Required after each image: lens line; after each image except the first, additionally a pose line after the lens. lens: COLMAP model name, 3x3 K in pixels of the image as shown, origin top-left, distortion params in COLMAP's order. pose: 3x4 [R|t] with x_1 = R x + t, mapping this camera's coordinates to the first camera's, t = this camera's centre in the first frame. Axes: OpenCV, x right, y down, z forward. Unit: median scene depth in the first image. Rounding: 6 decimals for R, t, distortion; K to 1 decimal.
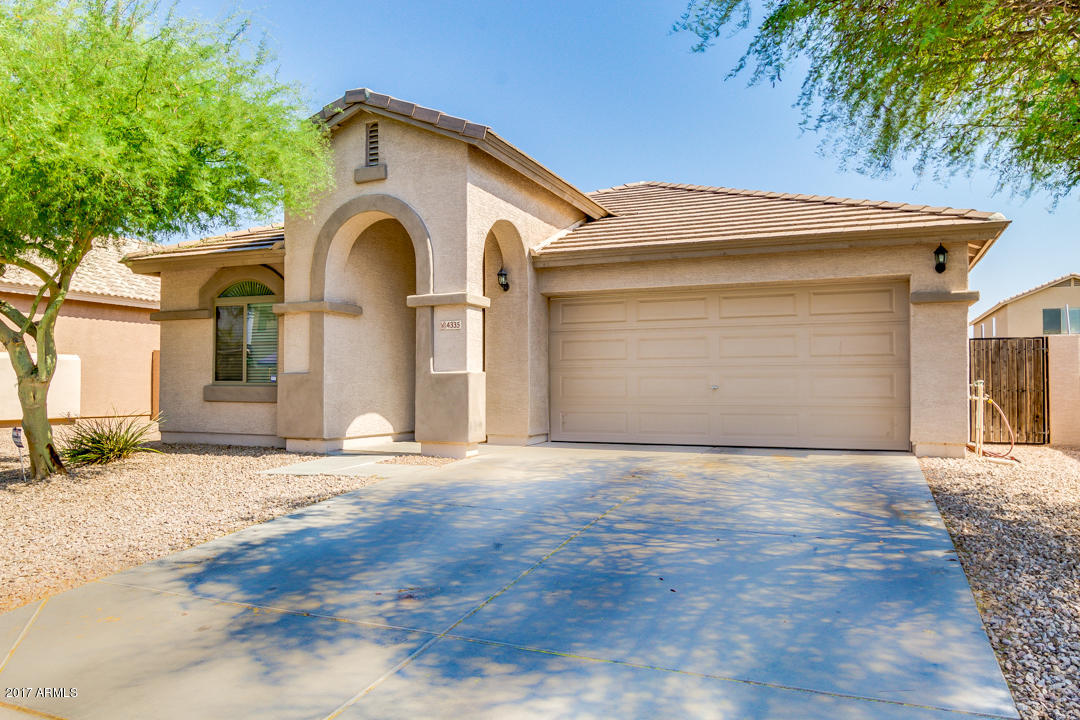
lens RADIAL K [[839.1, 0, 498.0], [0, 839.1, 361.2], [0, 0, 1]] dist [-0.037275, -0.002634]
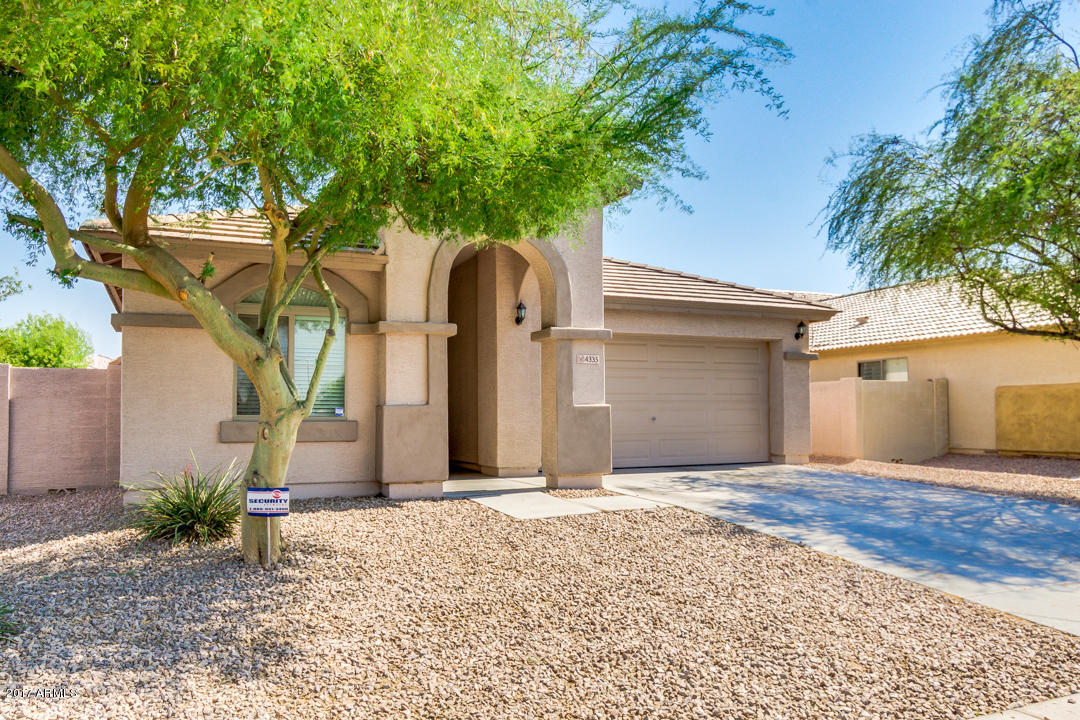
lens RADIAL K [[857.0, 0, 539.3], [0, 857.0, 387.9], [0, 0, 1]] dist [-0.036695, 0.000554]
pose [[0.629438, 0.019855, 0.776797, -0.846543], [-0.015979, 0.999793, -0.012607, 0.005565], [-0.776886, -0.004477, 0.629625, 0.356857]]
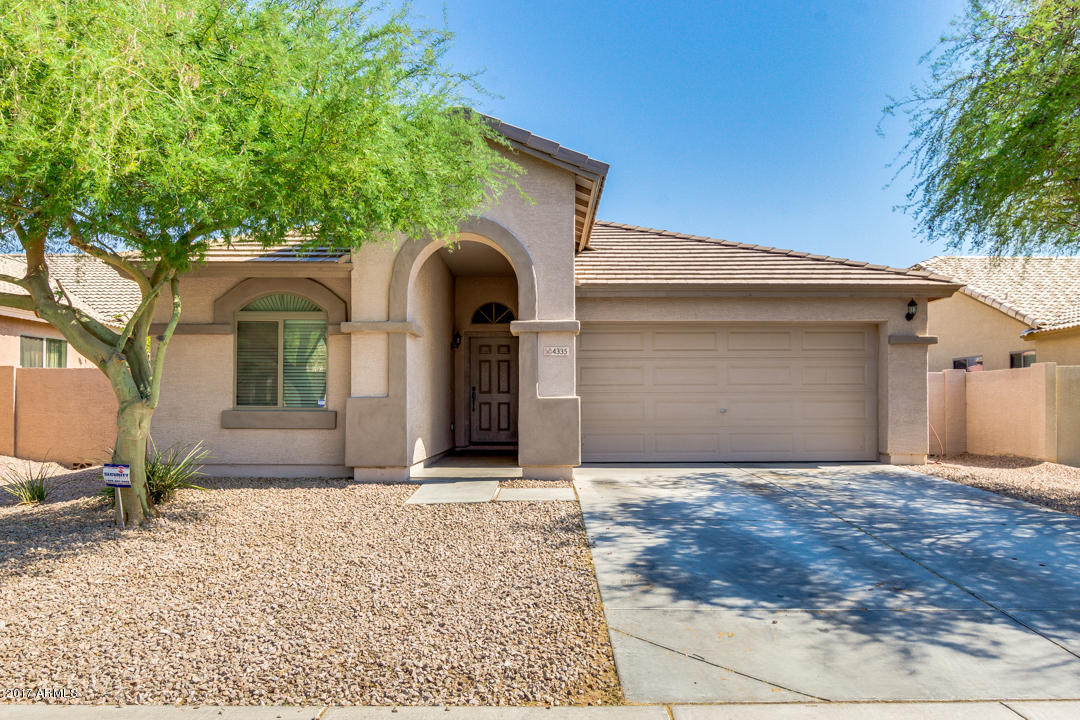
lens RADIAL K [[857.0, 0, 539.3], [0, 857.0, 387.9], [0, 0, 1]] dist [-0.036695, 0.000554]
pose [[0.901893, 0.007488, 0.431895, -0.492165], [-0.010911, 0.999926, 0.005449, -0.003624], [-0.431822, -0.009627, 0.901907, 0.055606]]
